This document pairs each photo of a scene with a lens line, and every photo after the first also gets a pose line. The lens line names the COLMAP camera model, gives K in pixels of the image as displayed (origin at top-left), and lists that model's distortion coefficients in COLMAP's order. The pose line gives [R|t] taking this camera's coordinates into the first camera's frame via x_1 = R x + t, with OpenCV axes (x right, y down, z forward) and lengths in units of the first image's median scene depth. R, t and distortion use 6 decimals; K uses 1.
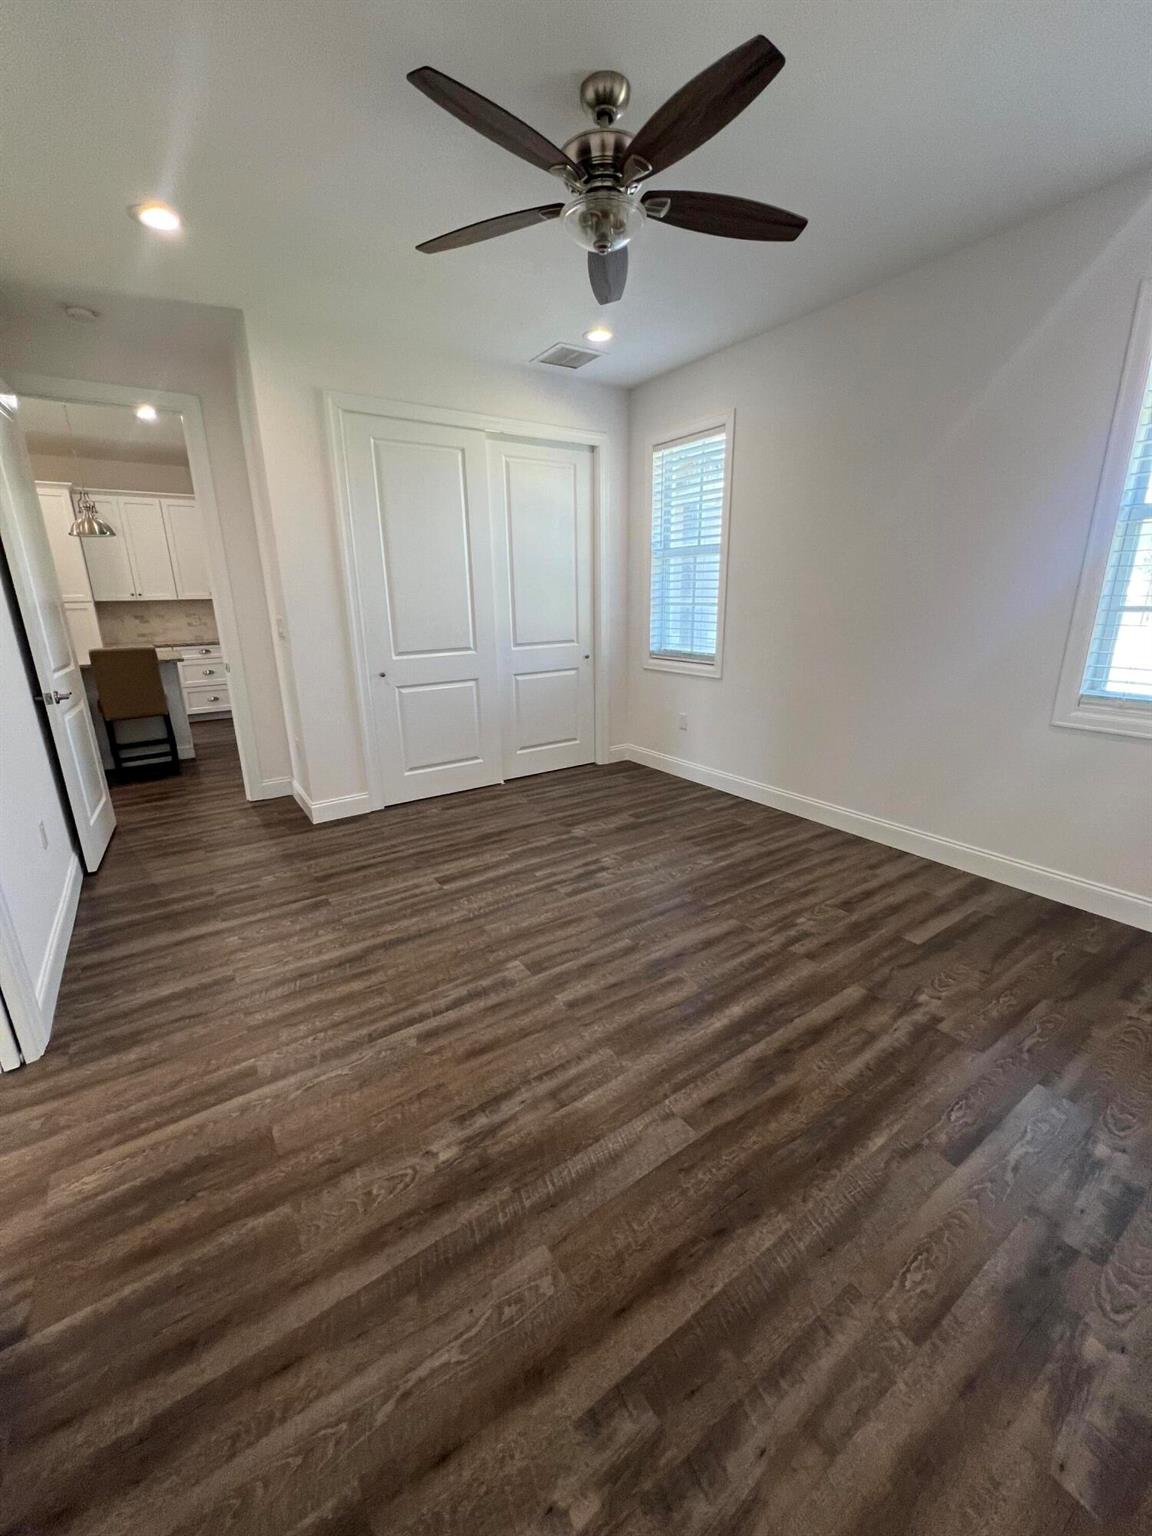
lens RADIAL K [[614.1, 0, 574.0], [0, 614.1, 767.0], [0, 0, 1]] dist [-0.000613, 0.000210]
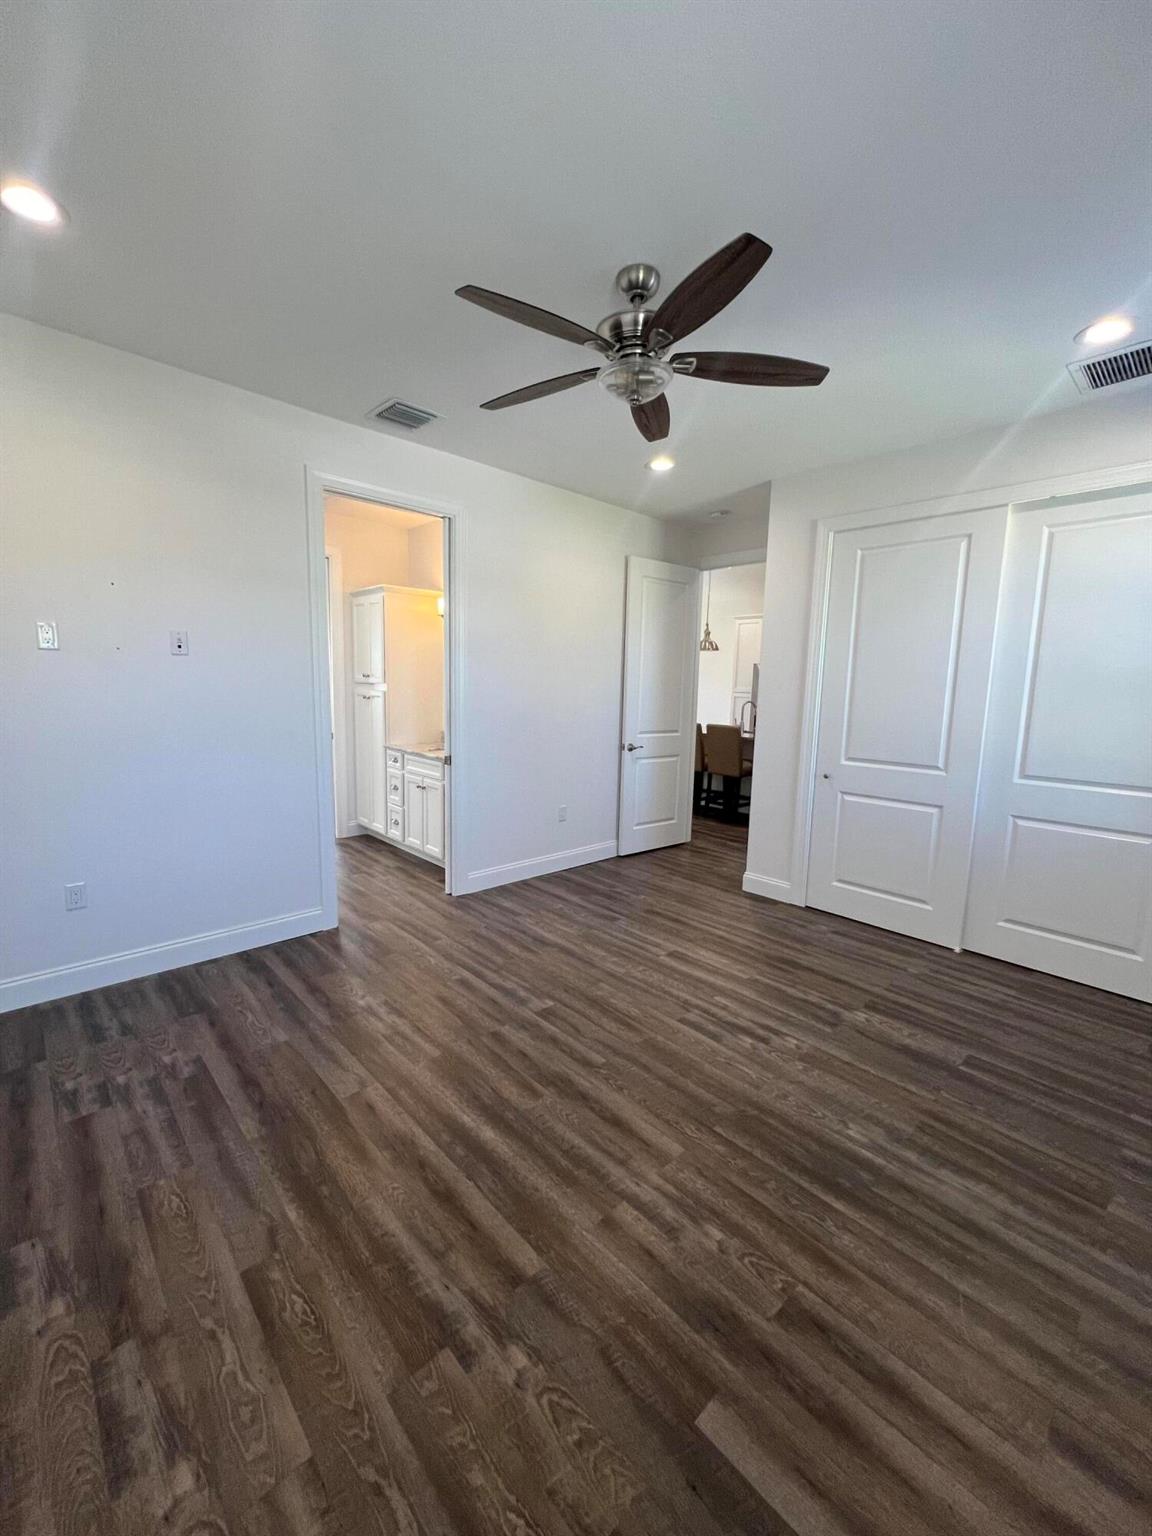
lens RADIAL K [[614.1, 0, 574.0], [0, 614.1, 767.0], [0, 0, 1]] dist [-0.000613, 0.000210]
pose [[0.152512, 0.152749, -0.976426, 0.907377], [-0.299031, 0.948806, 0.101722, -0.219103], [0.941977, 0.276467, 0.190381, 0.645402]]
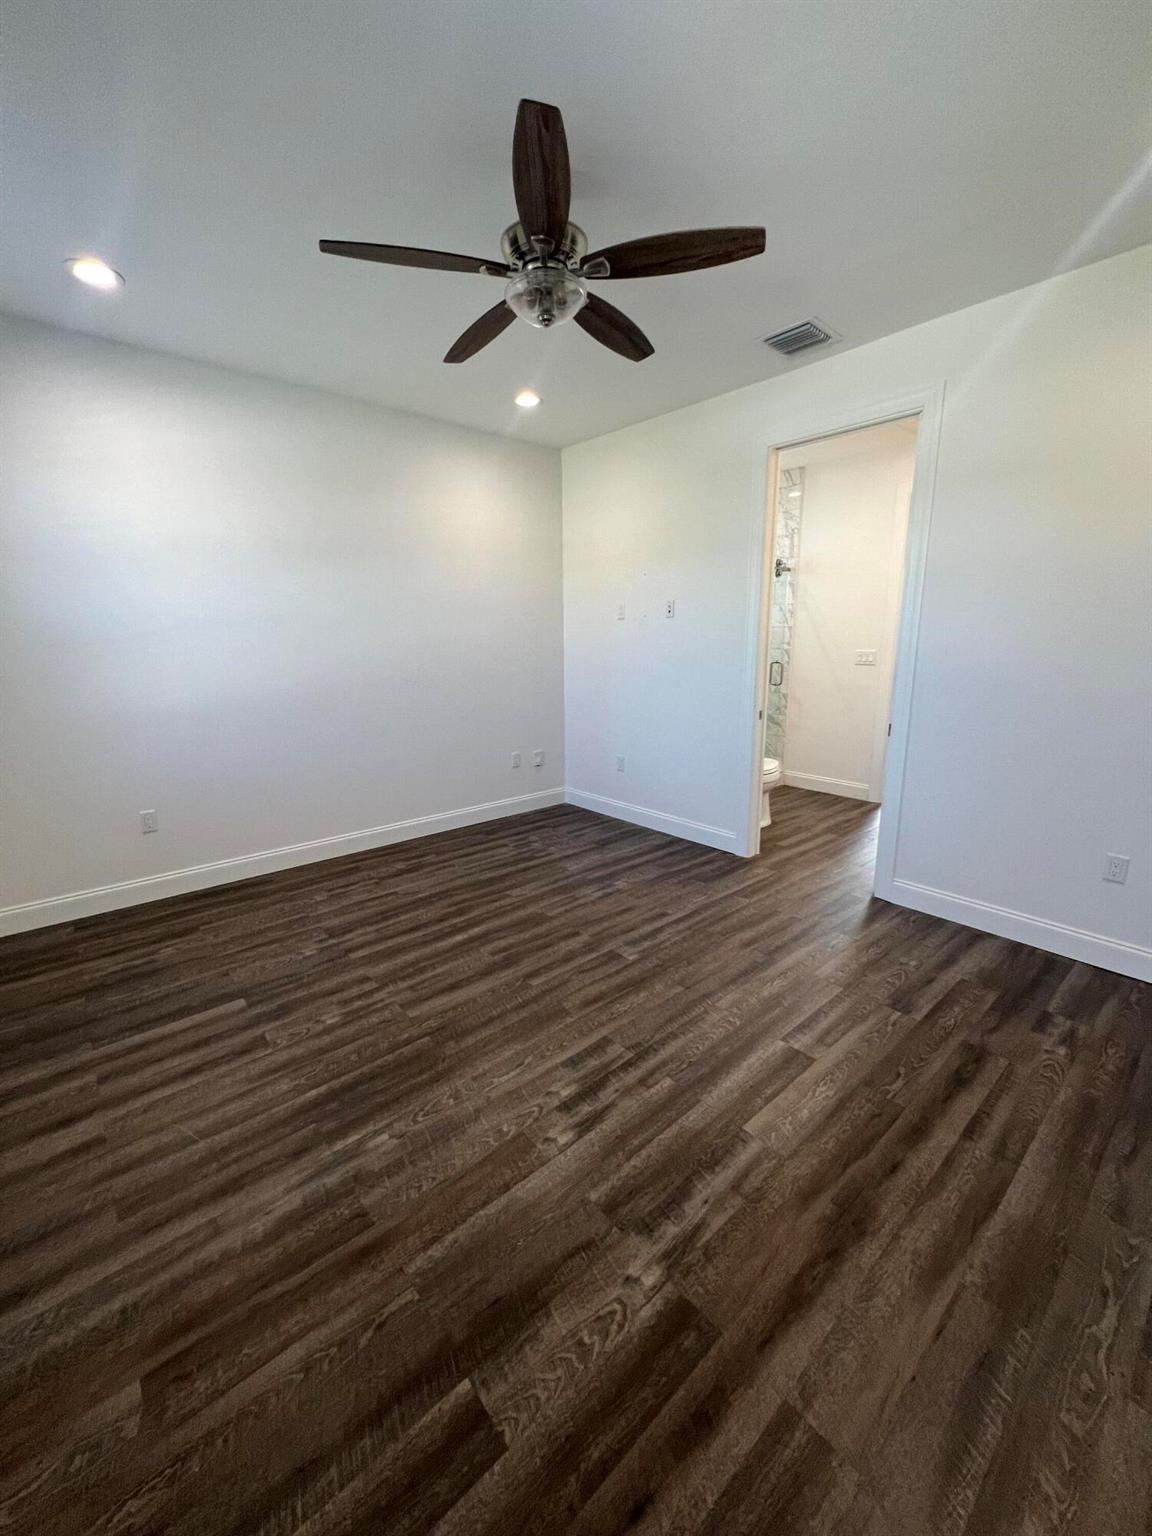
lens RADIAL K [[610.8, 0, 576.0], [0, 610.8, 768.0], [0, 0, 1]] dist [-0.001646, 0.000115]
pose [[-0.992738, 0.047793, -0.110396, 0.109665], [-0.010675, 0.879074, 0.476565, -0.499876], [0.119823, 0.474283, -0.872180, 1.685841]]
